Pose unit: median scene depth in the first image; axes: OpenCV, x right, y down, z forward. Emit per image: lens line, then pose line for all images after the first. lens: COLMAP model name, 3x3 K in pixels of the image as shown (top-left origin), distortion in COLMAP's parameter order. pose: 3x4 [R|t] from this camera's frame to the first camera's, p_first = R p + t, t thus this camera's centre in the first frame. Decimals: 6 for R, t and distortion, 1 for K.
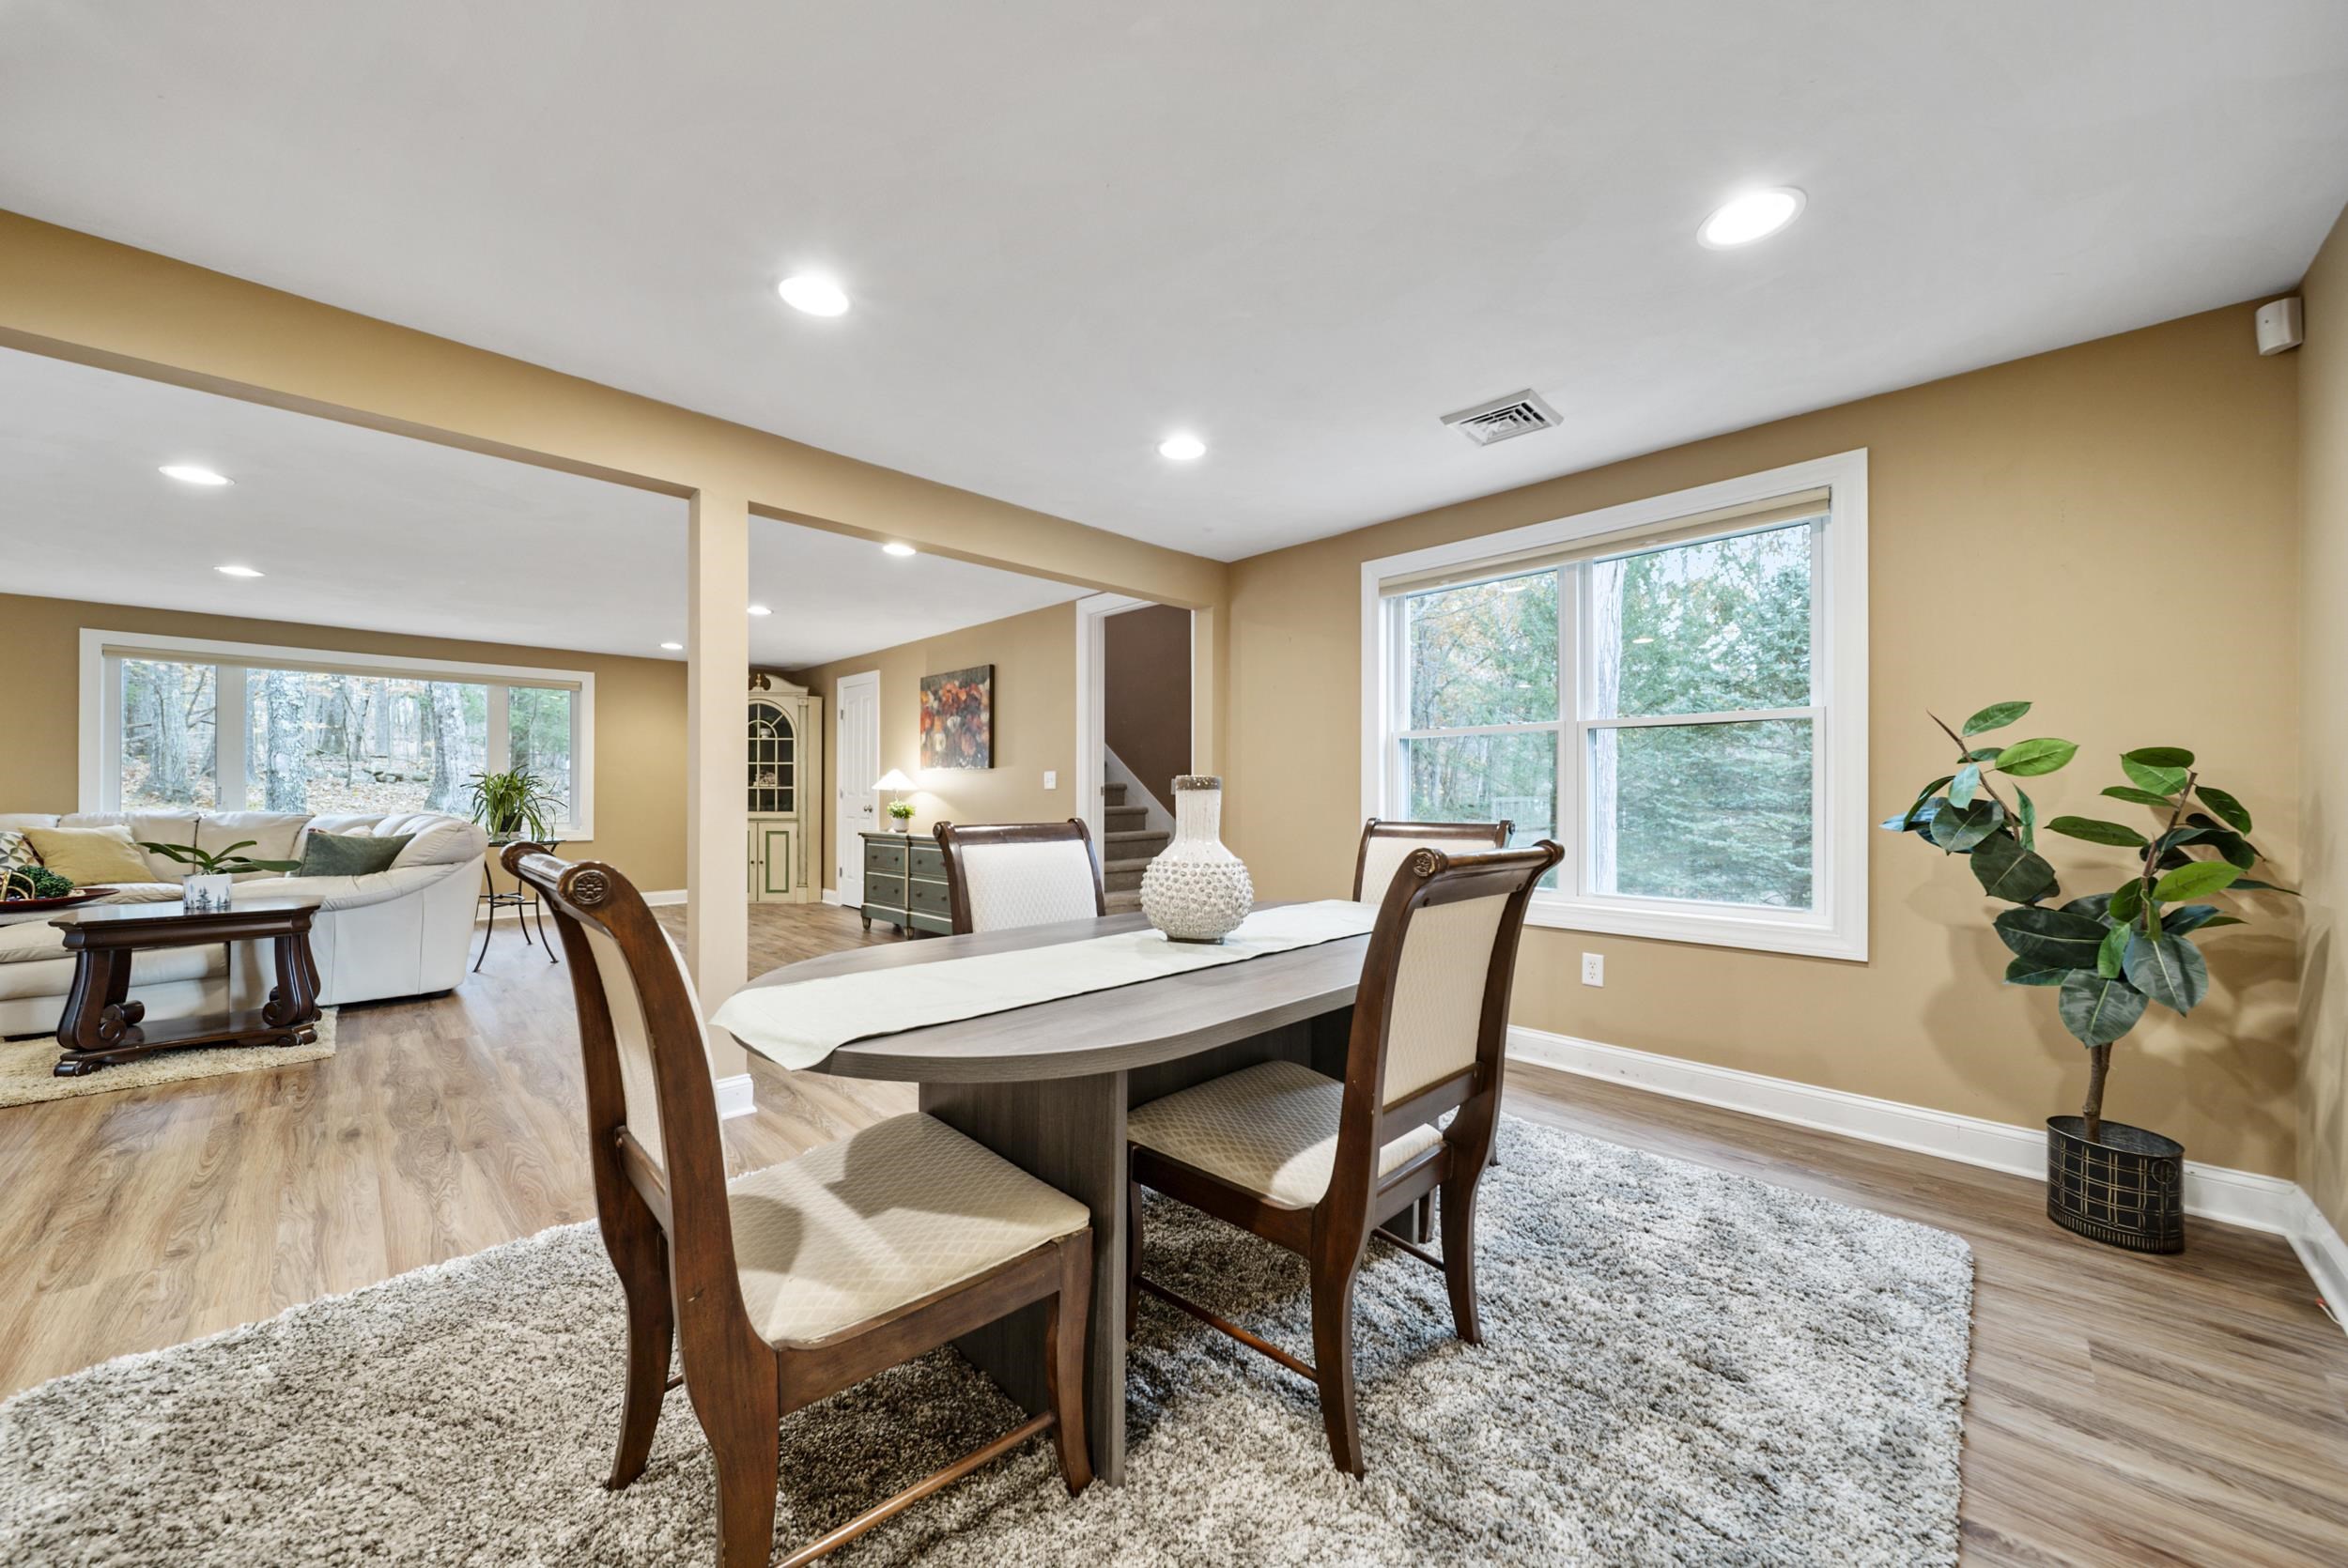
lens RADIAL K [[833.1, 0, 1179.3], [0, 833.1, 782.9], [0, 0, 1]] dist [-0.001122, -0.000556]
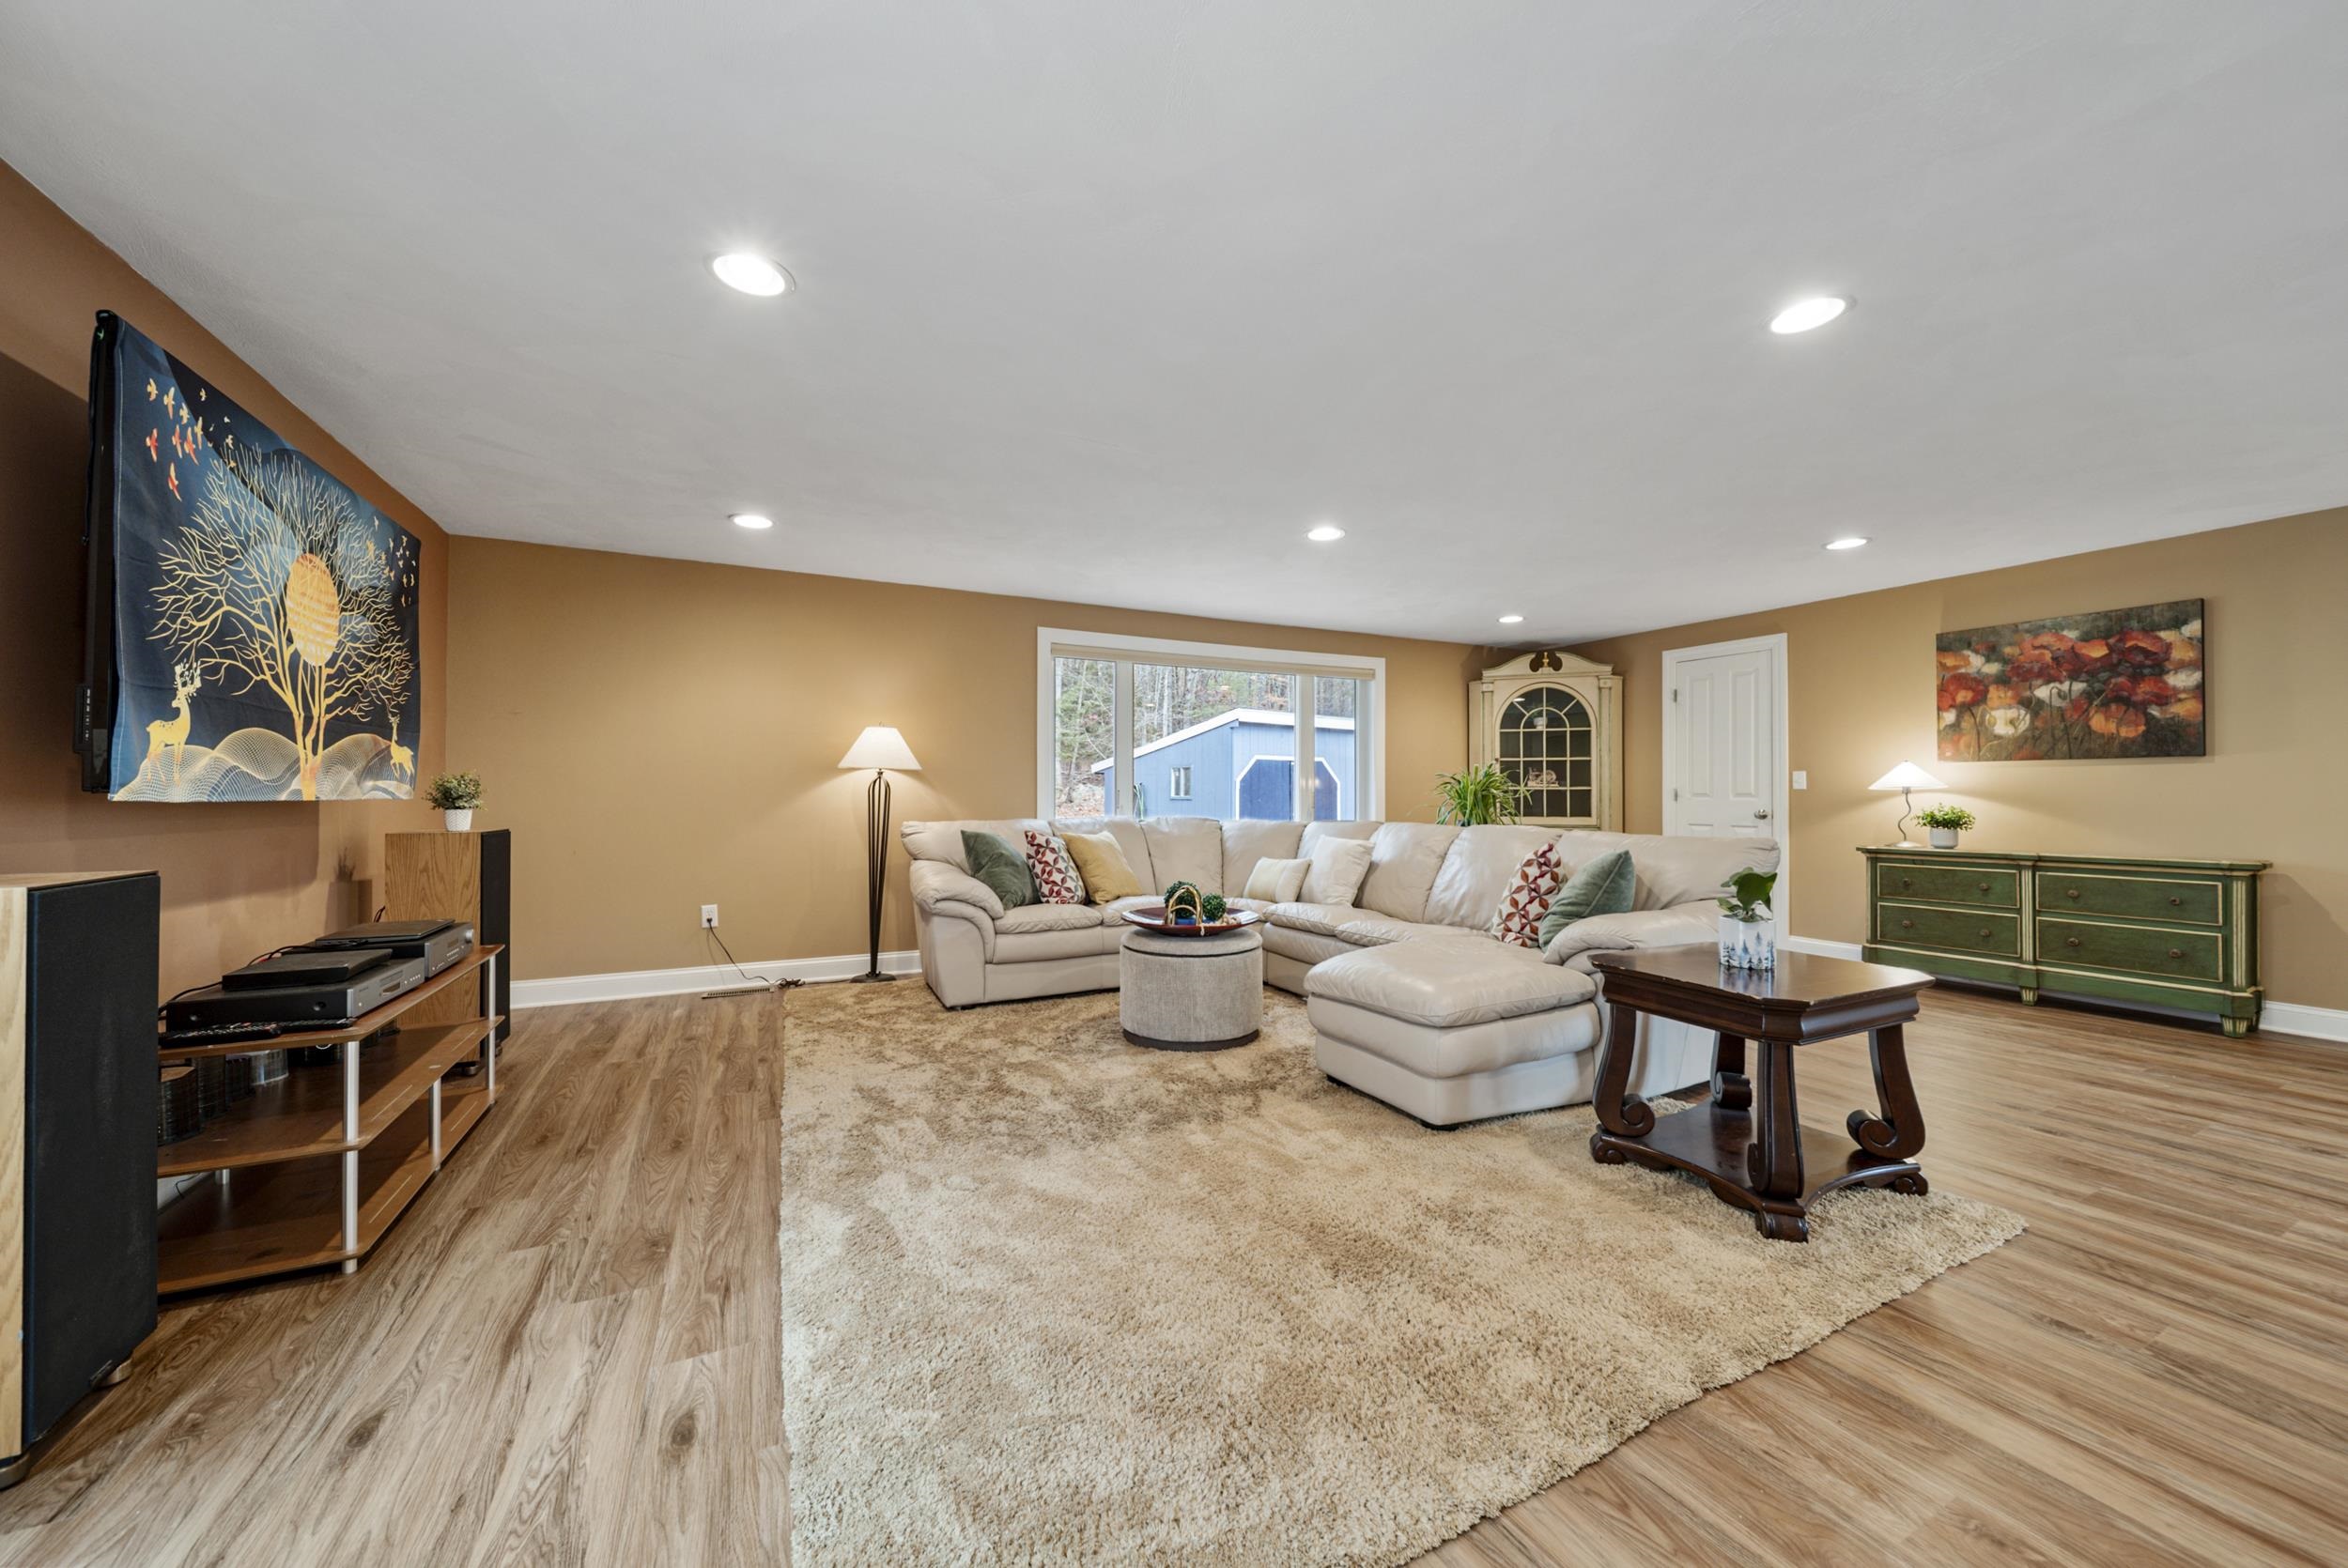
lens RADIAL K [[833.1, 0, 1179.3], [0, 833.1, 782.9], [0, 0, 1]] dist [-0.001122, -0.000556]
pose [[0.949257, -0.008028, -0.314398, -0.734384], [0.007570, 0.999968, -0.002678, -0.000123], [0.314409, 0.000162, 0.949288, 0.113636]]
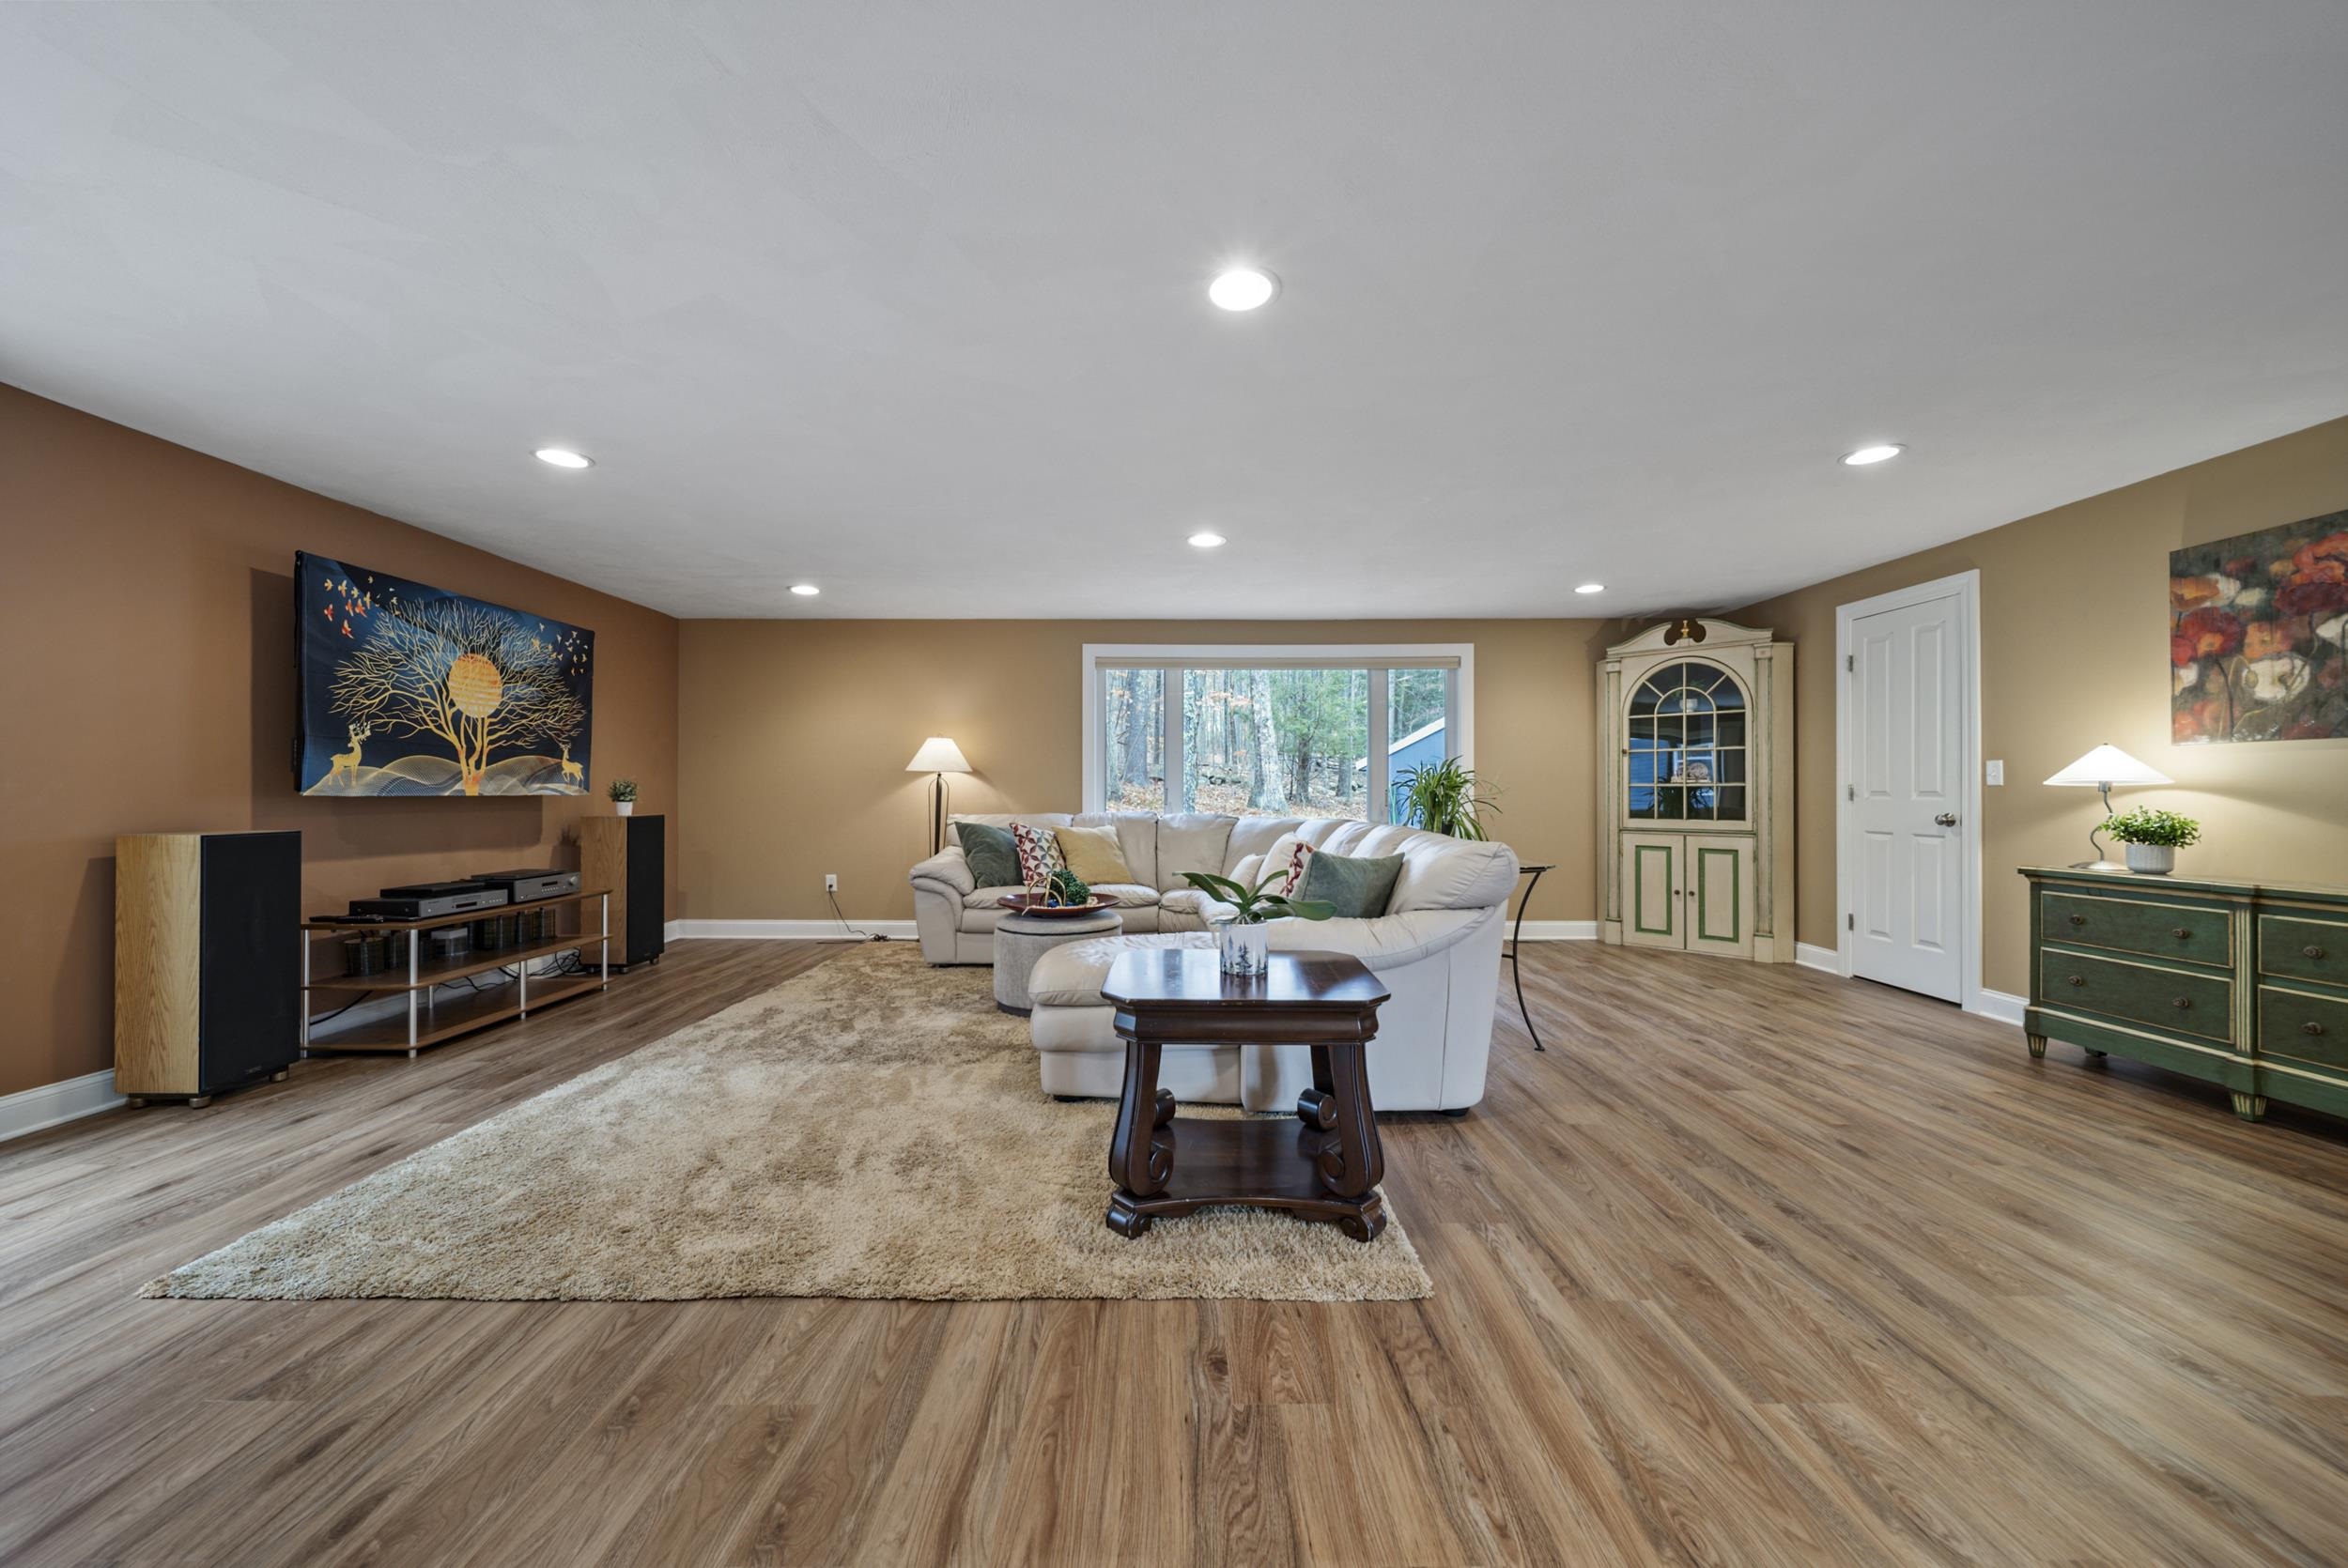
lens RADIAL K [[833.1, 0, 1179.3], [0, 833.1, 782.9], [0, 0, 1]] dist [-0.001122, -0.000556]
pose [[0.708560, -0.010900, -0.705566, -0.392745], [0.011508, 0.999926, -0.003891, 0.002484], [0.705557, -0.005363, 0.708633, 0.266711]]
